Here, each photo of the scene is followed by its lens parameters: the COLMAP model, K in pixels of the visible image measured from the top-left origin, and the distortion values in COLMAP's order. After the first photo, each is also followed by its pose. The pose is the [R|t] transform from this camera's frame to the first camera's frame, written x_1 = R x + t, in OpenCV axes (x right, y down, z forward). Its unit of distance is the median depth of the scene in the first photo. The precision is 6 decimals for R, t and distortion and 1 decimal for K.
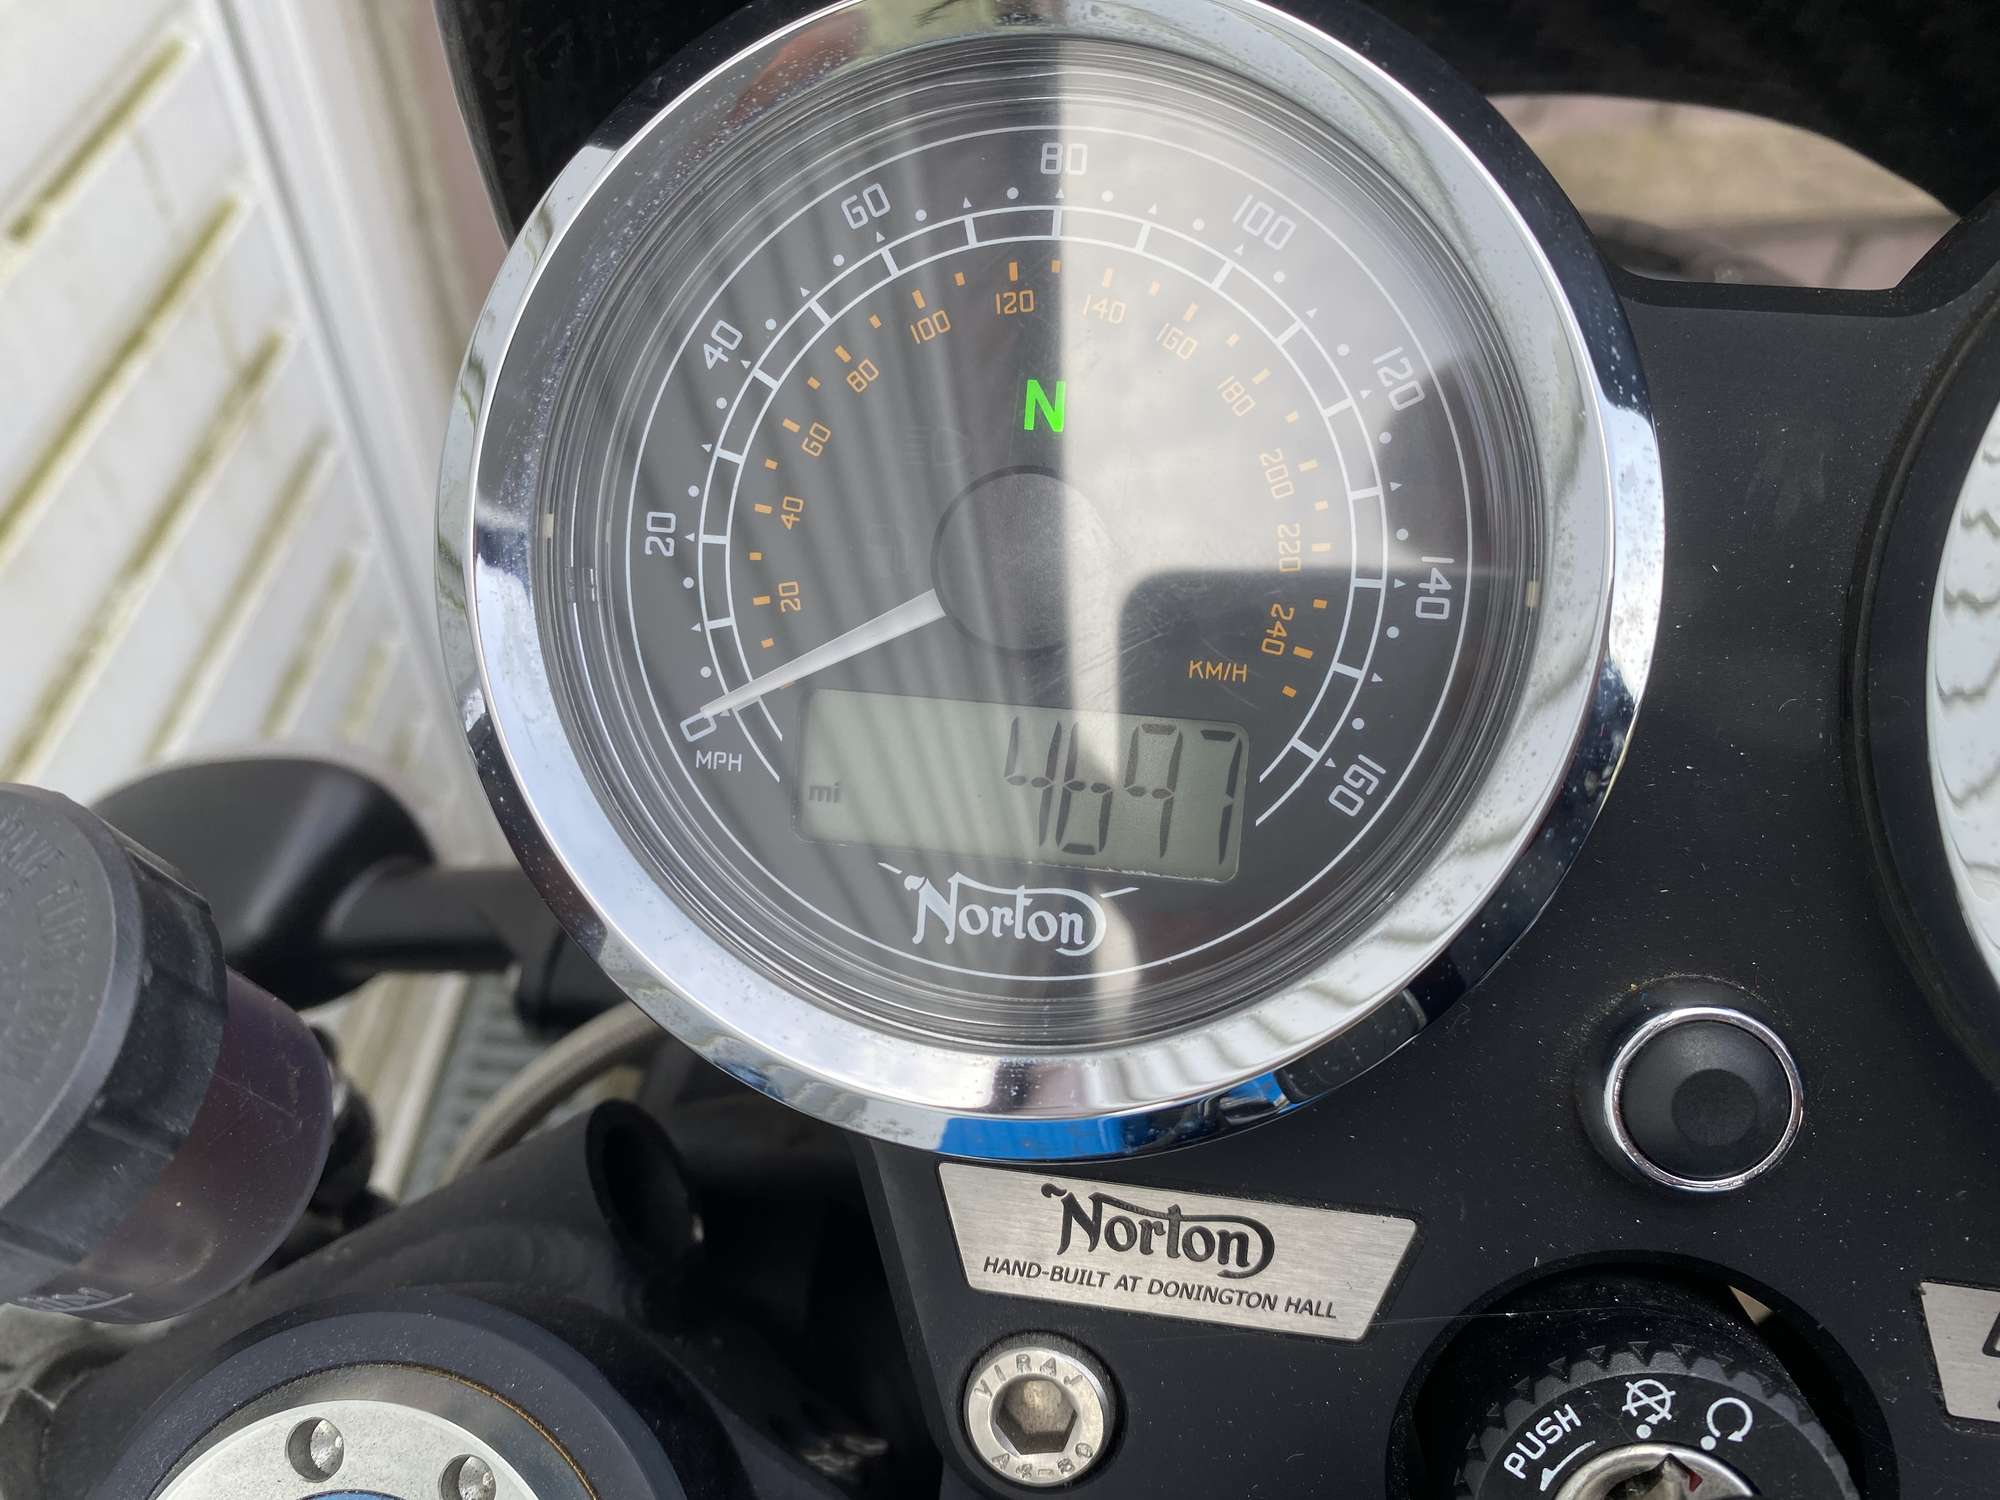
lens RADIAL K [[1584.4, 0, 970.1], [0, 1584.4, 745.6], [0, 0, 1]] dist [-0.001871, 0.007719]
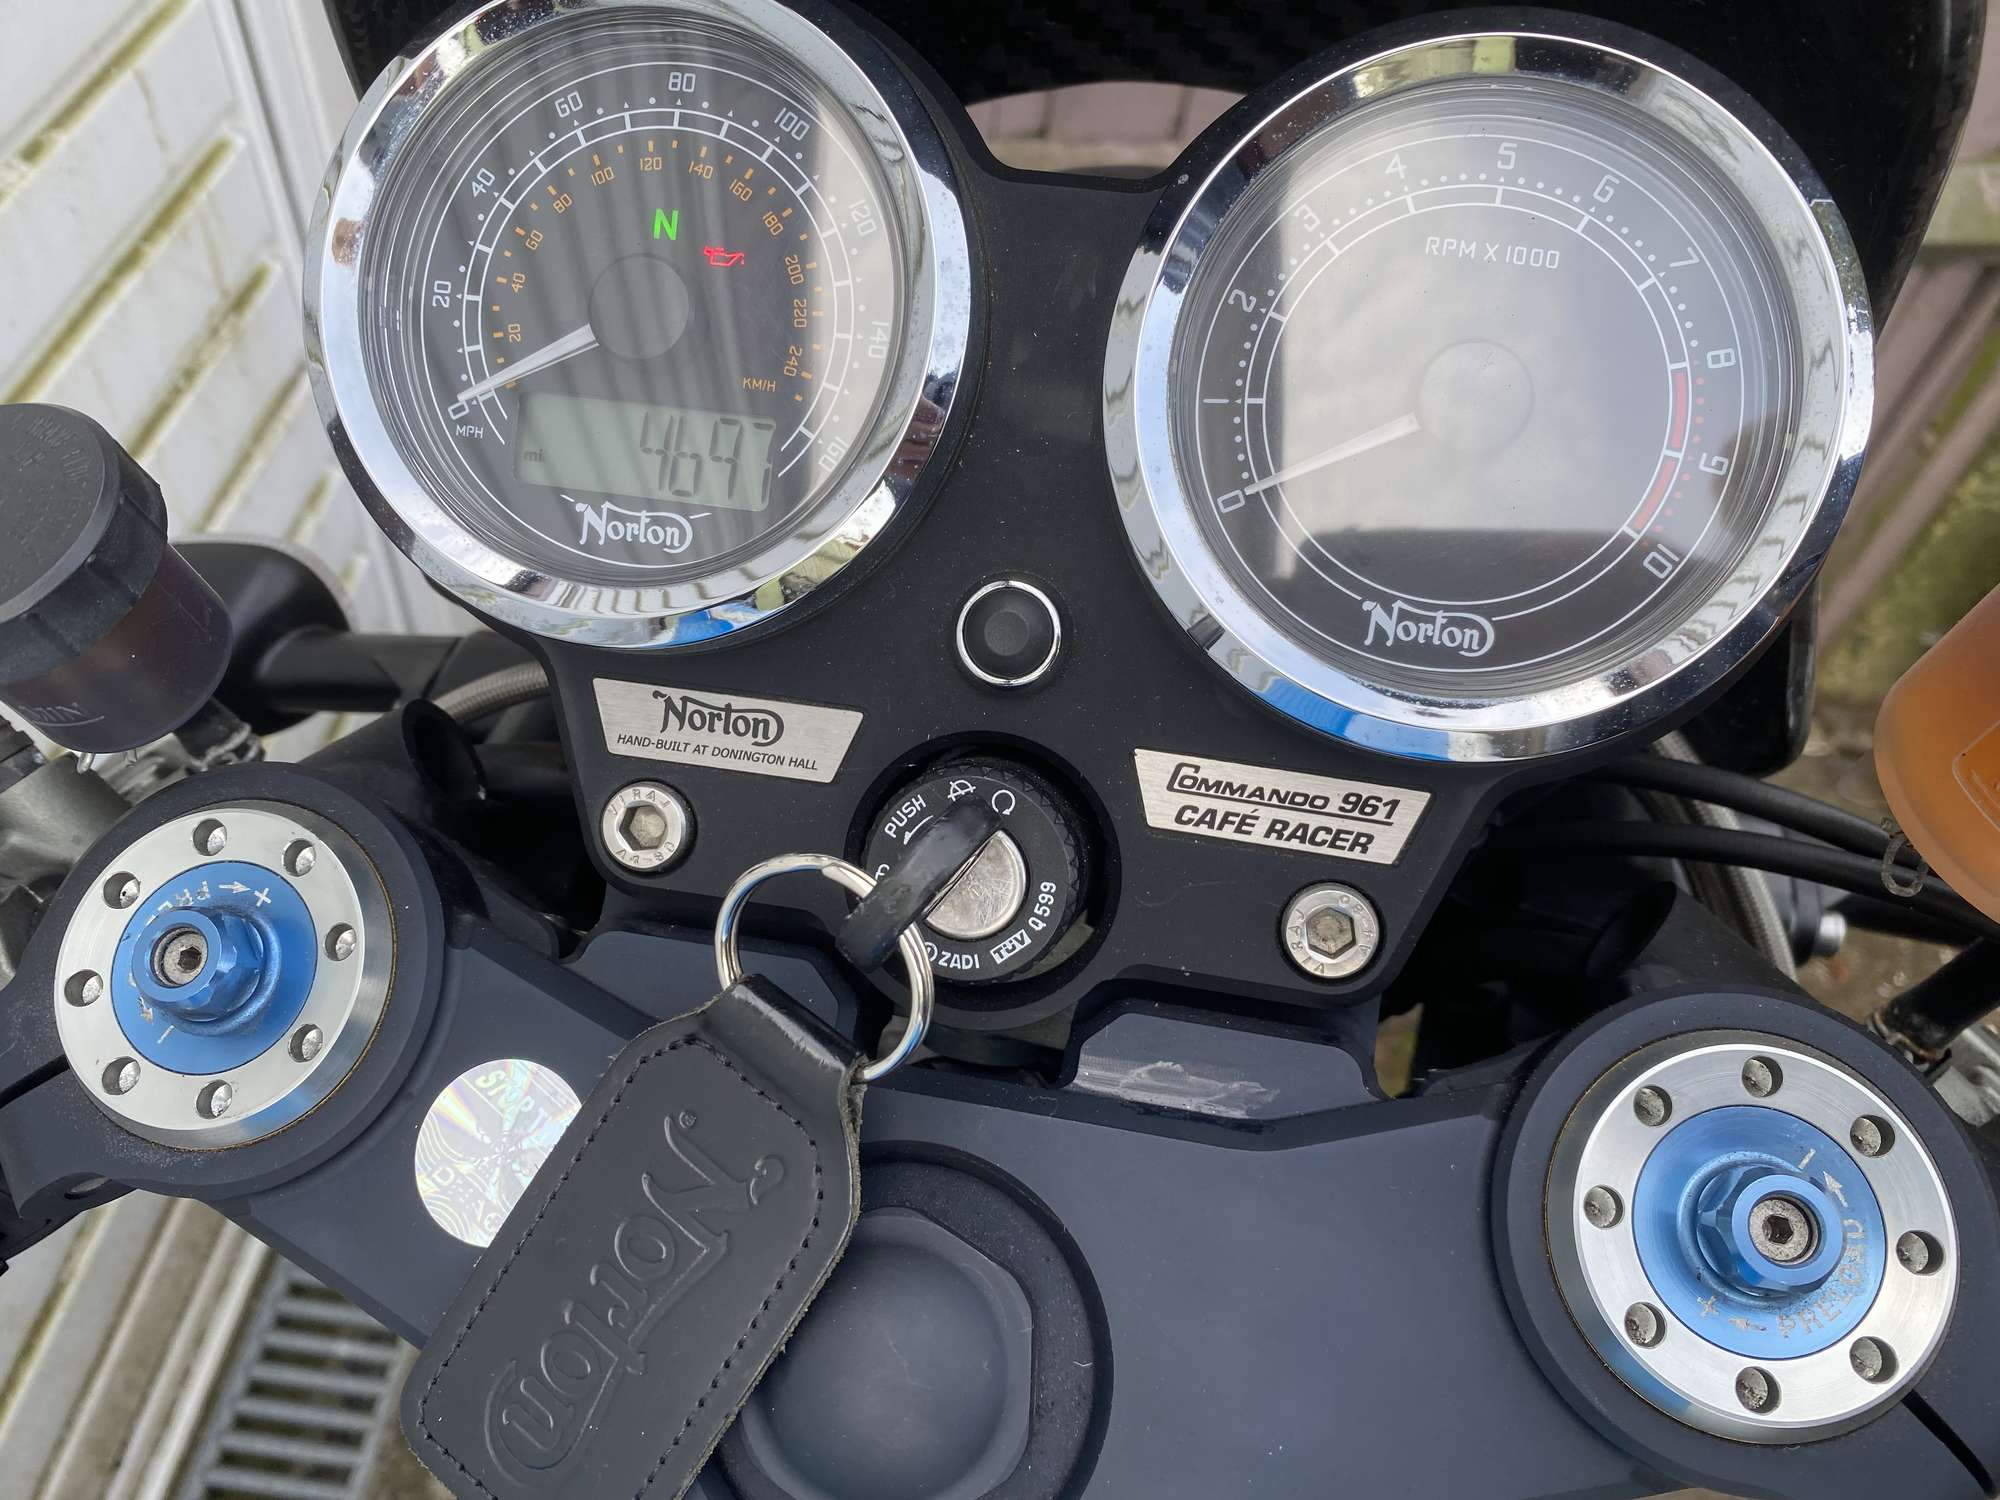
lens RADIAL K [[1553.3, 0, 989.9], [0, 1553.3, 751.1], [0, 0, 1]] dist [0.010378, -0.003198]
pose [[0.998619, 0.045046, 0.027042, 0.366050], [-0.045276, 0.998943, 0.007962, 0.314632], [-0.026655, -0.009175, 0.999603, -0.677541]]
